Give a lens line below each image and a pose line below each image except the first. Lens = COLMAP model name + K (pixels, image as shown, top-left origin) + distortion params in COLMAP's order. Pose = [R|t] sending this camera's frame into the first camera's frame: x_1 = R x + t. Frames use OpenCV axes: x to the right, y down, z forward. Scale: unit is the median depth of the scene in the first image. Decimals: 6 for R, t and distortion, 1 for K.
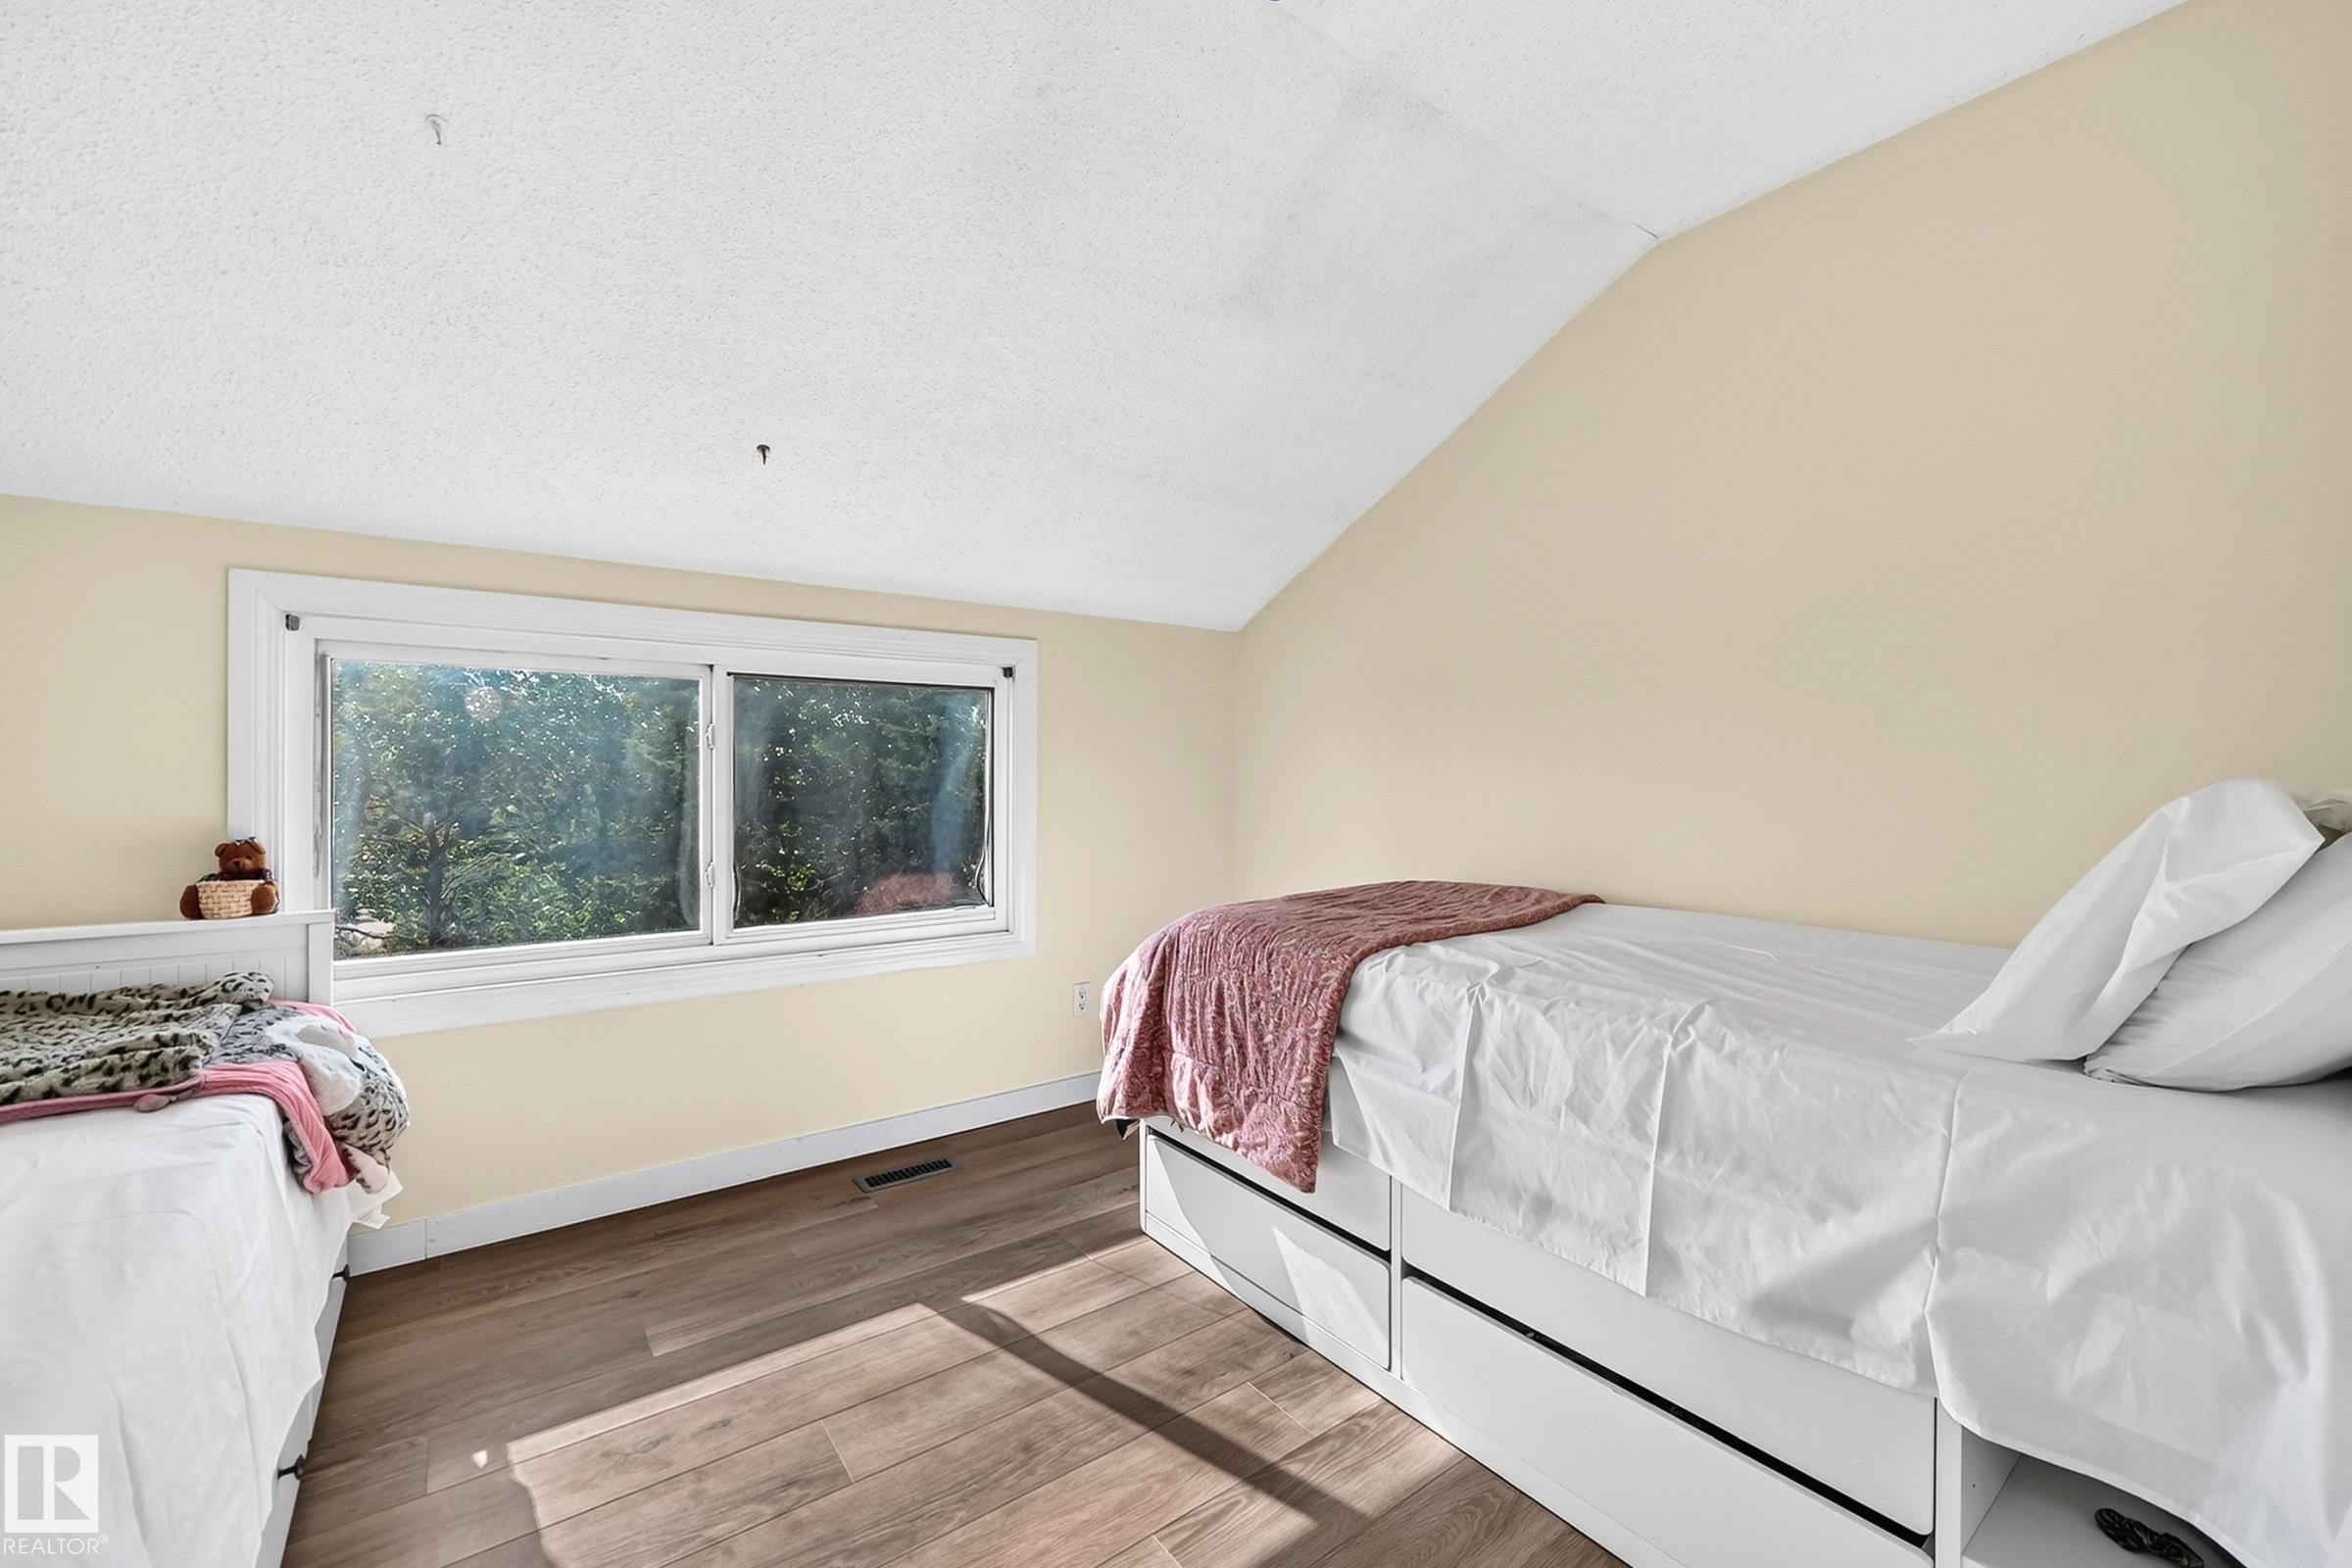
lens RADIAL K [[957.9, 0, 1175.7], [0, 957.9, 774.3], [0, 0, 1]] dist [-0.017492, 0.005308]
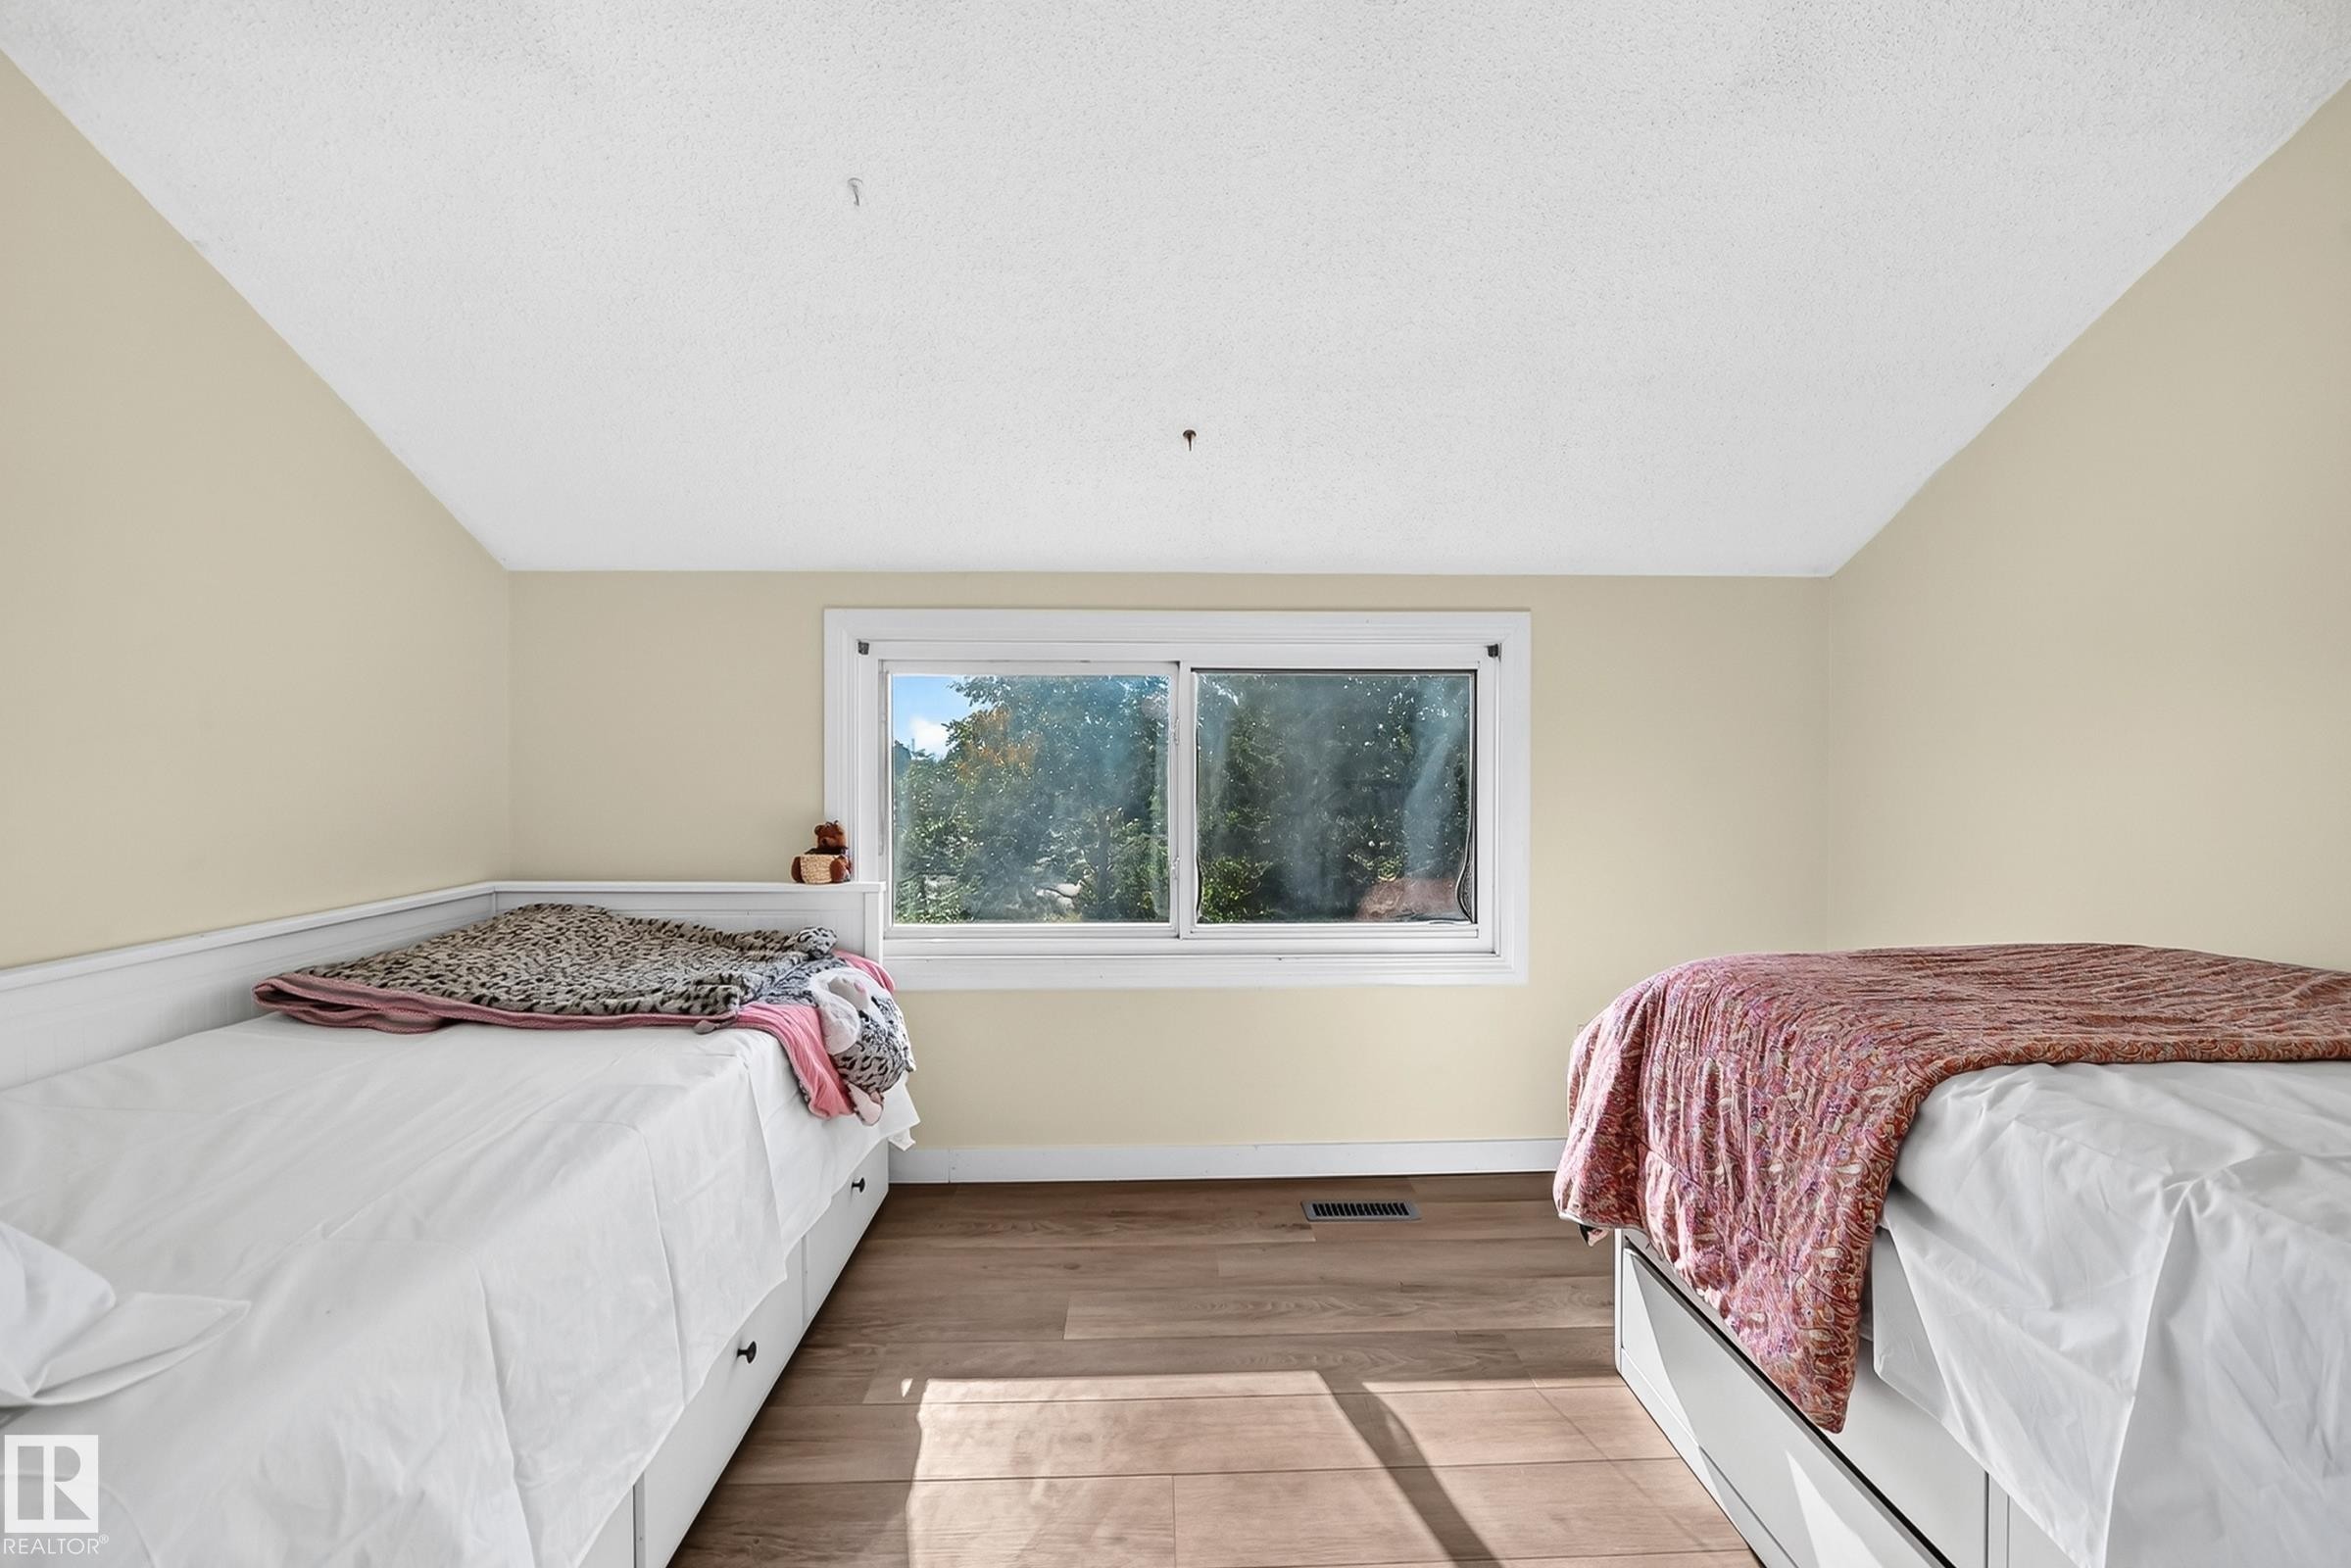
lens RADIAL K [[957.5, 0, 1173.4], [0, 957.5, 780.9], [0, 0, 1]] dist [-0.017492, 0.005308]
pose [[0.820649, 0.005633, -0.571404, 0.120365], [0.000886, 0.999938, 0.011130, -0.000171], [0.571432, -0.009640, 0.820593, 0.208882]]
